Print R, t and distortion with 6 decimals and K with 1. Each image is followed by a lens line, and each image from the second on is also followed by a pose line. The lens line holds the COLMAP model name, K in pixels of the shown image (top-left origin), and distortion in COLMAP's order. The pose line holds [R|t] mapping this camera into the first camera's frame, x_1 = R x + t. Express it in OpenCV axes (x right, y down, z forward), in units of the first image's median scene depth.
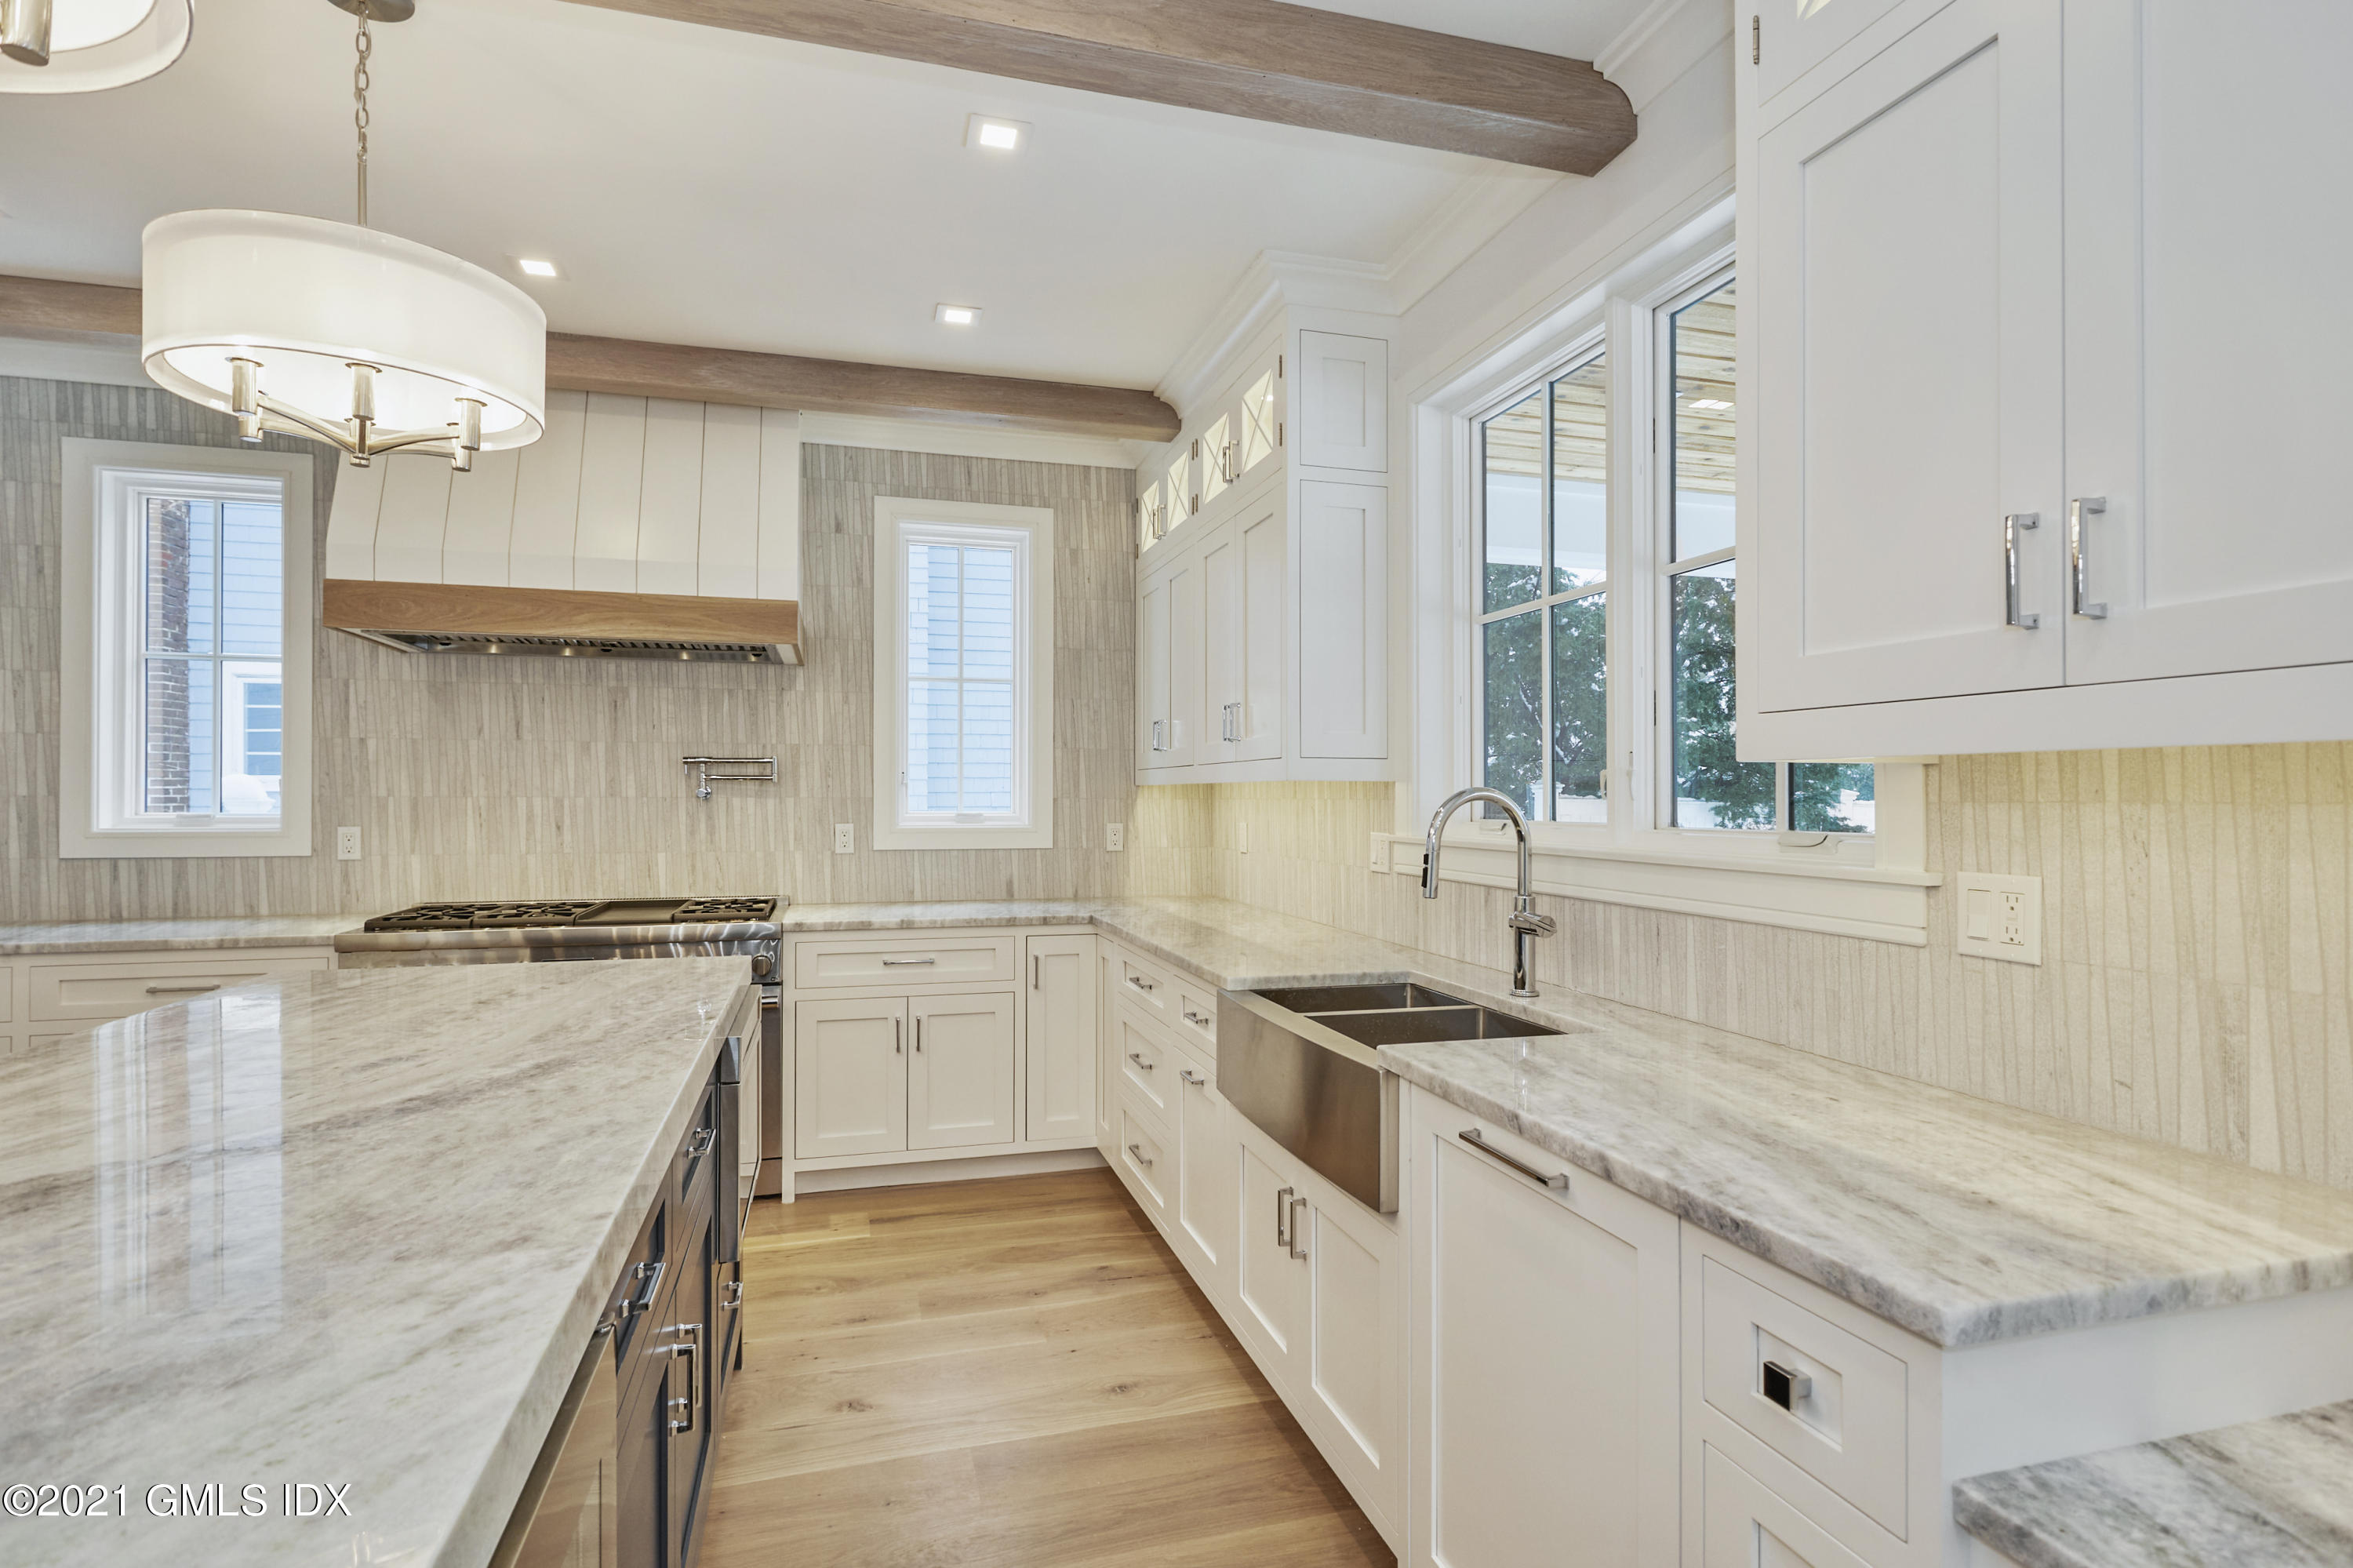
lens RADIAL K [[1159.8, 0, 1172.7], [0, 1159.8, 796.5], [0, 0, 1]] dist [0.000073, -0.001130]
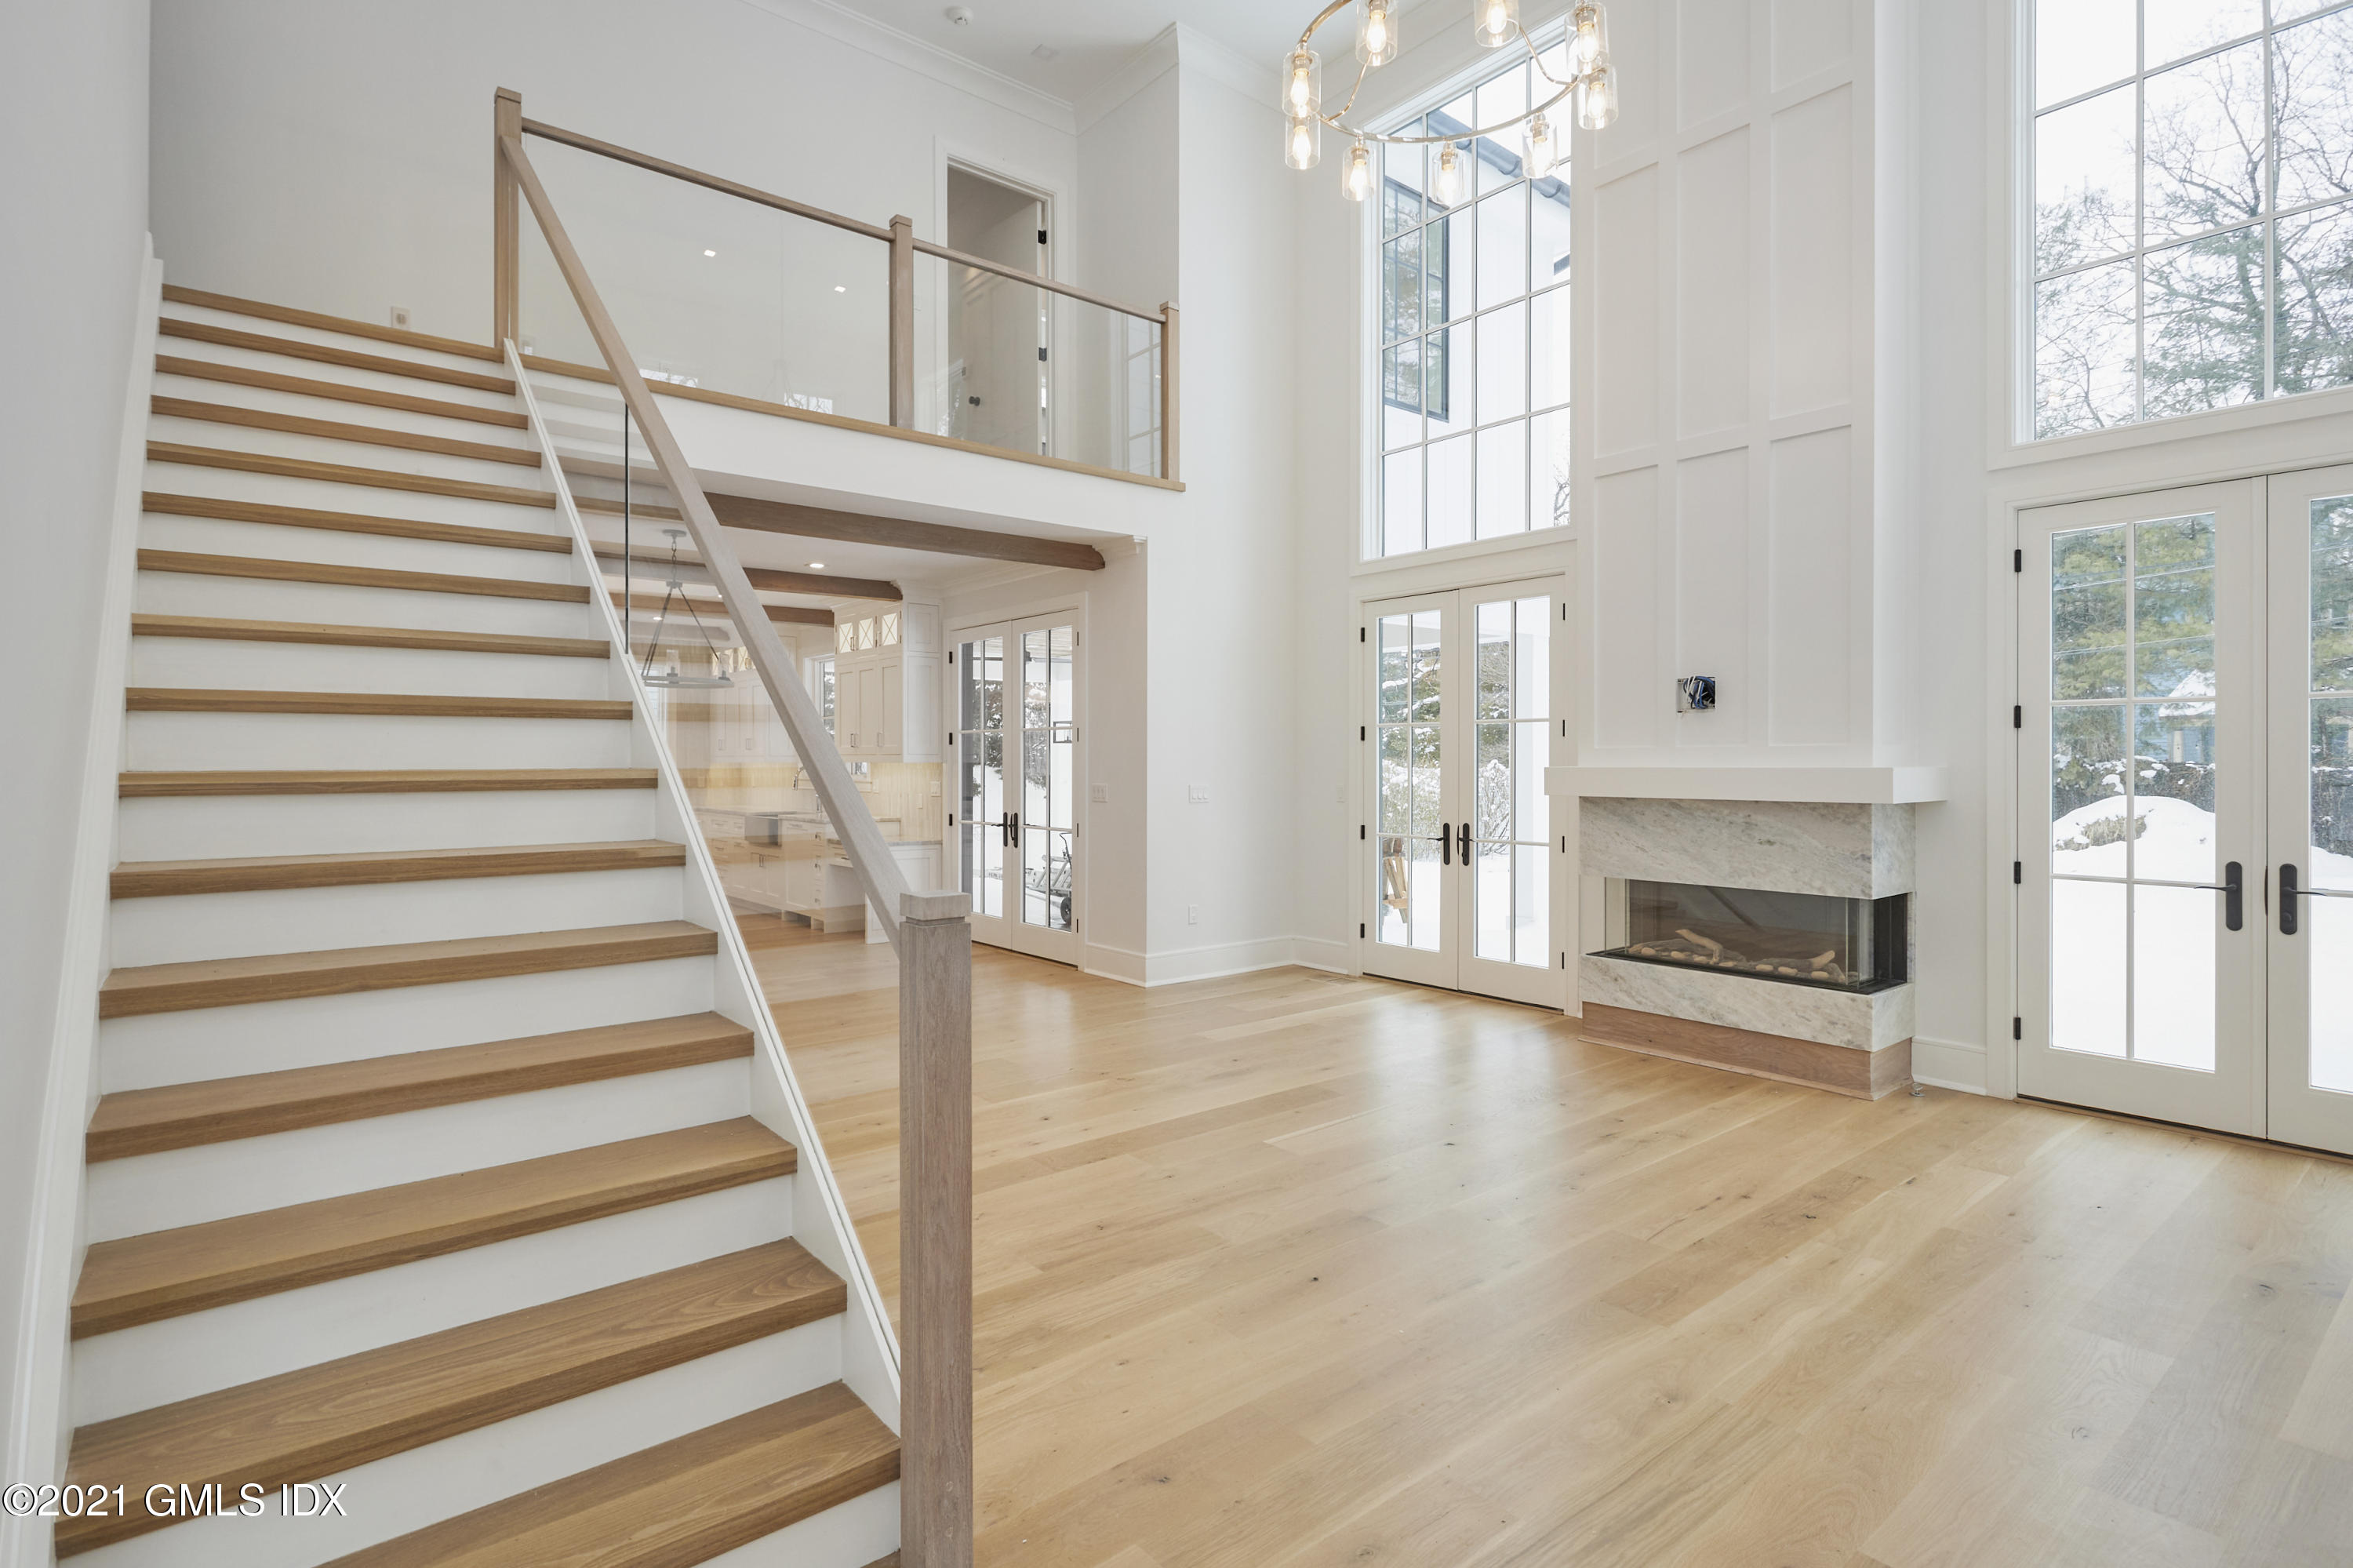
lens RADIAL K [[1155.1, 0, 1185.3], [0, 1155.1, 767.3], [0, 0, 1]] dist [-0.000811, -0.000272]
pose [[0.916681, -0.001064, 0.399618, -0.106444], [-0.001881, 0.999974, 0.006977, -0.019937], [-0.399615, -0.007148, 0.916655, -2.139599]]
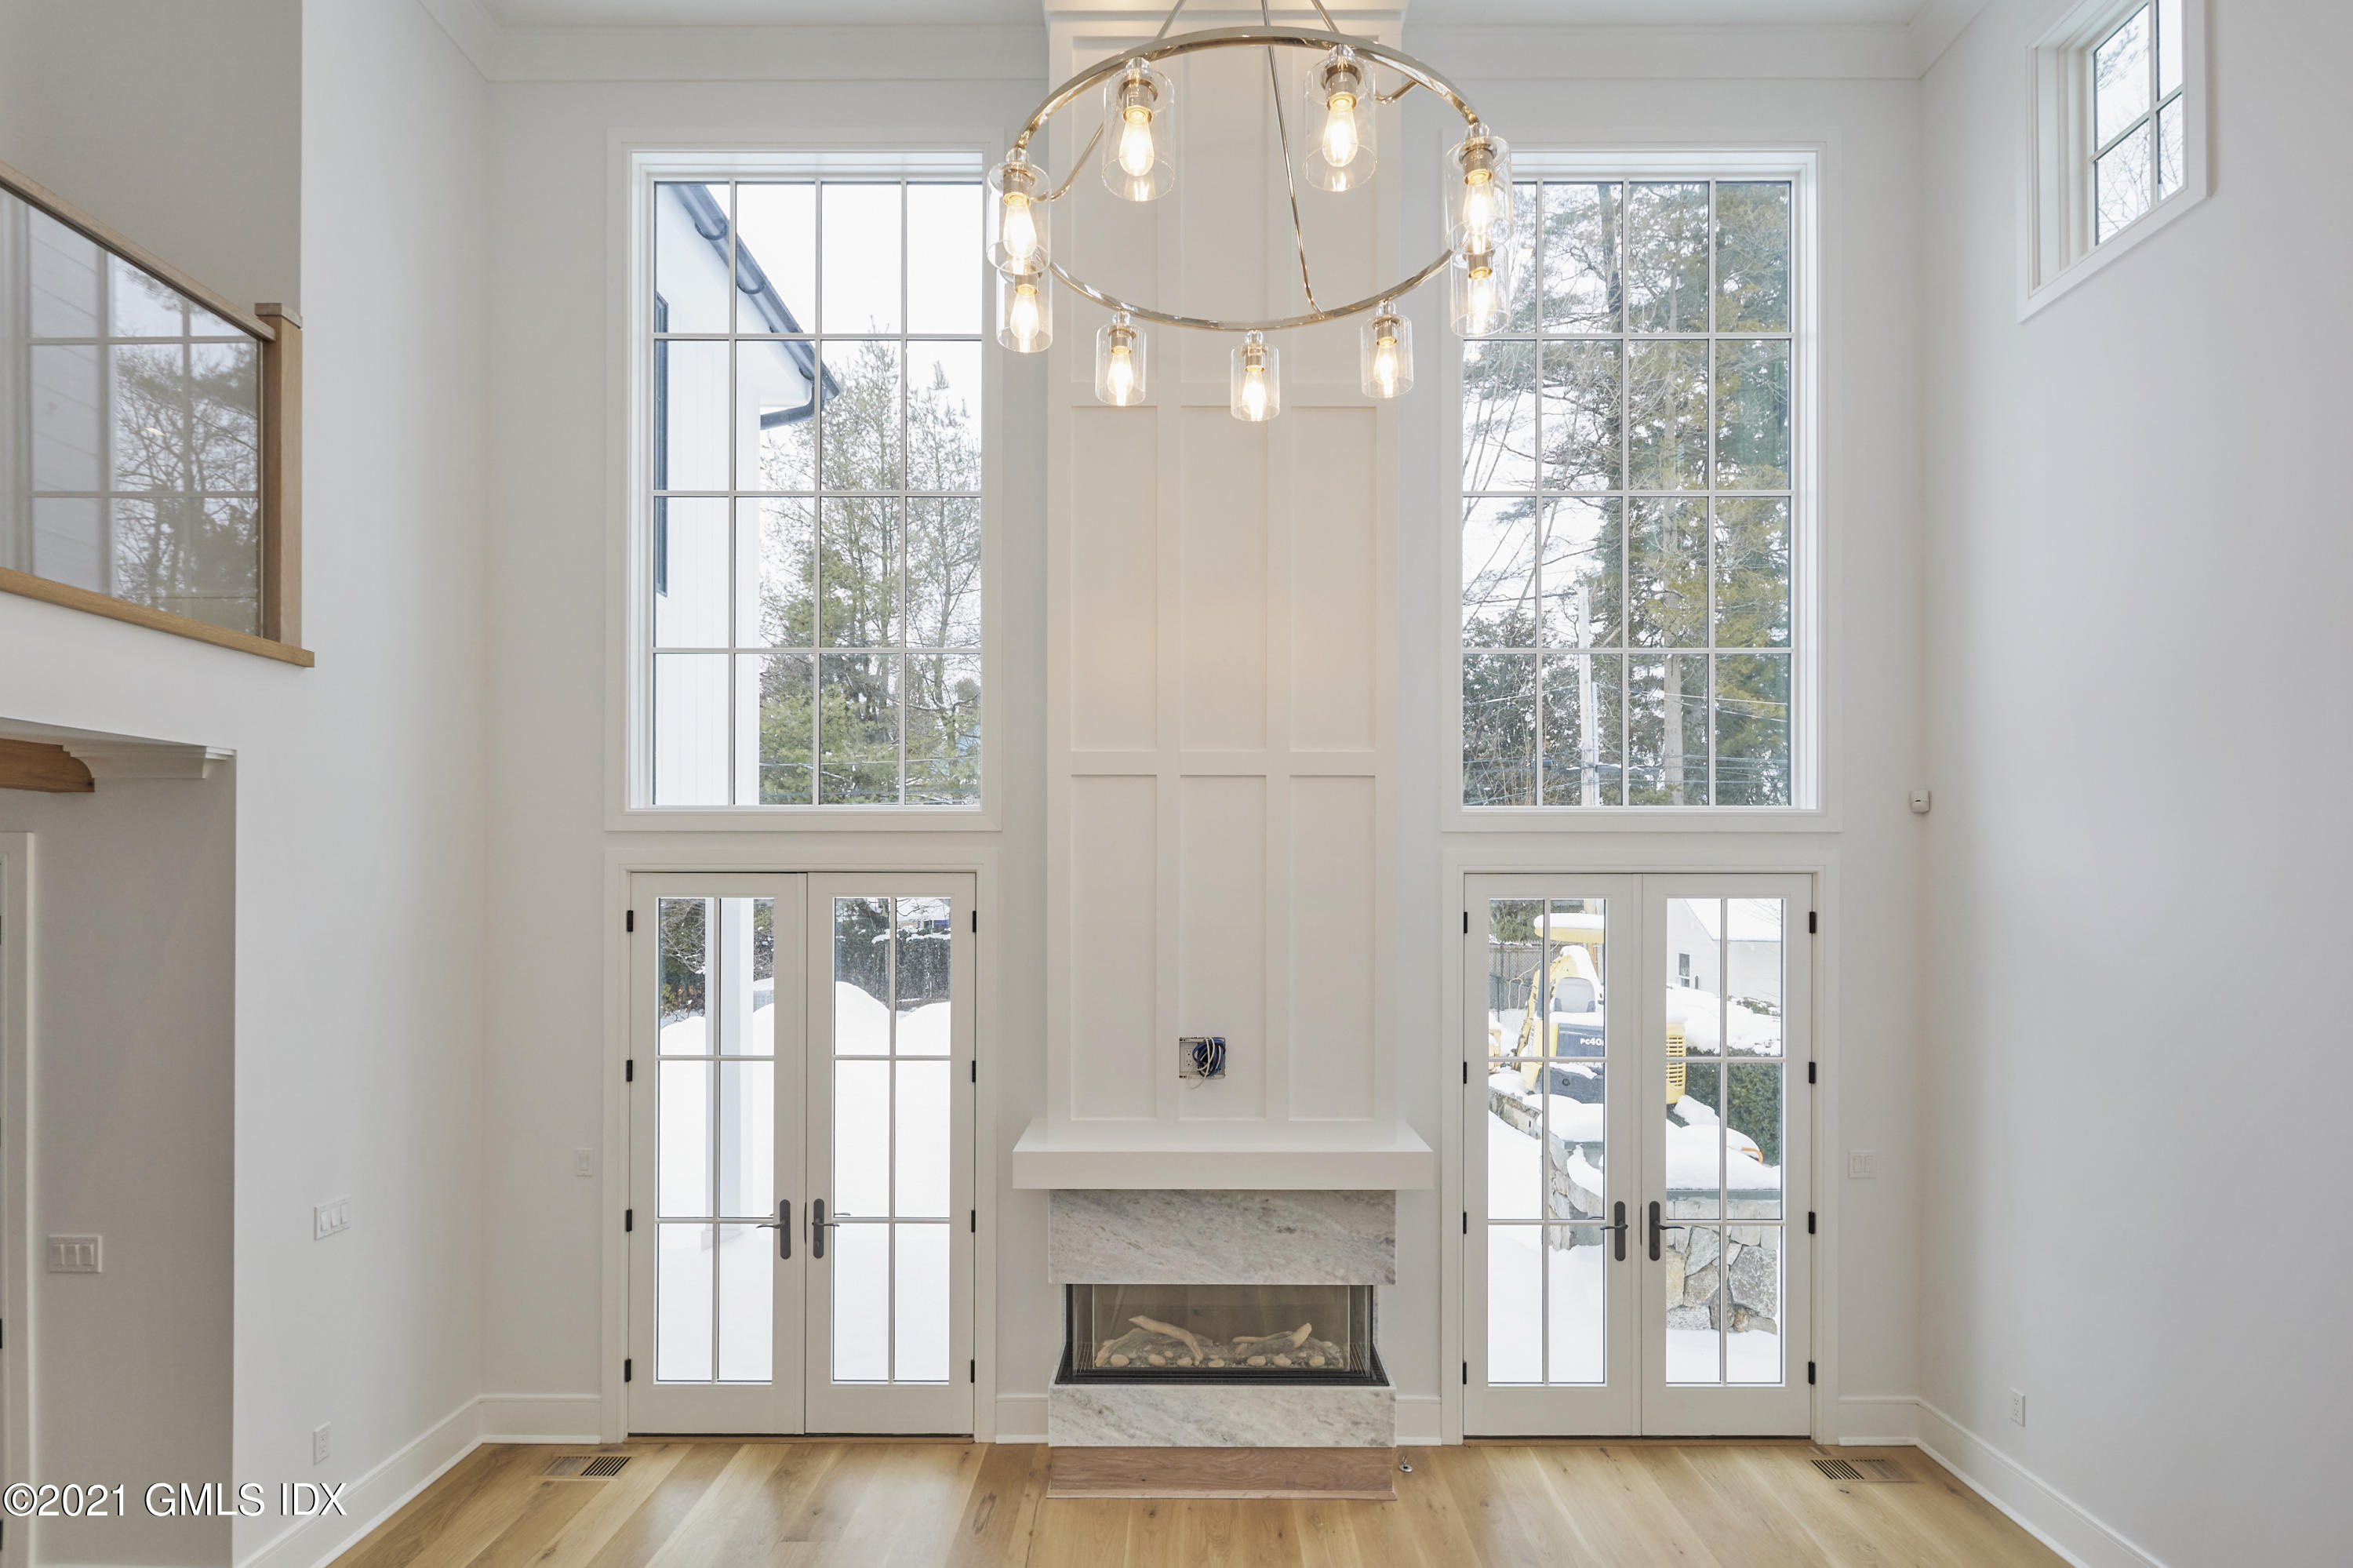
lens RADIAL K [[1149.6, 0, 1185.1], [0, 1149.6, 892.8], [0, 0, 1]] dist [0.002546, -0.000288]
pose [[0.276849, 0.003766, 0.960906, -0.111753], [-0.004981, 0.999985, -0.002484, -0.240776], [-0.960900, -0.004098, 0.276864, -1.481569]]
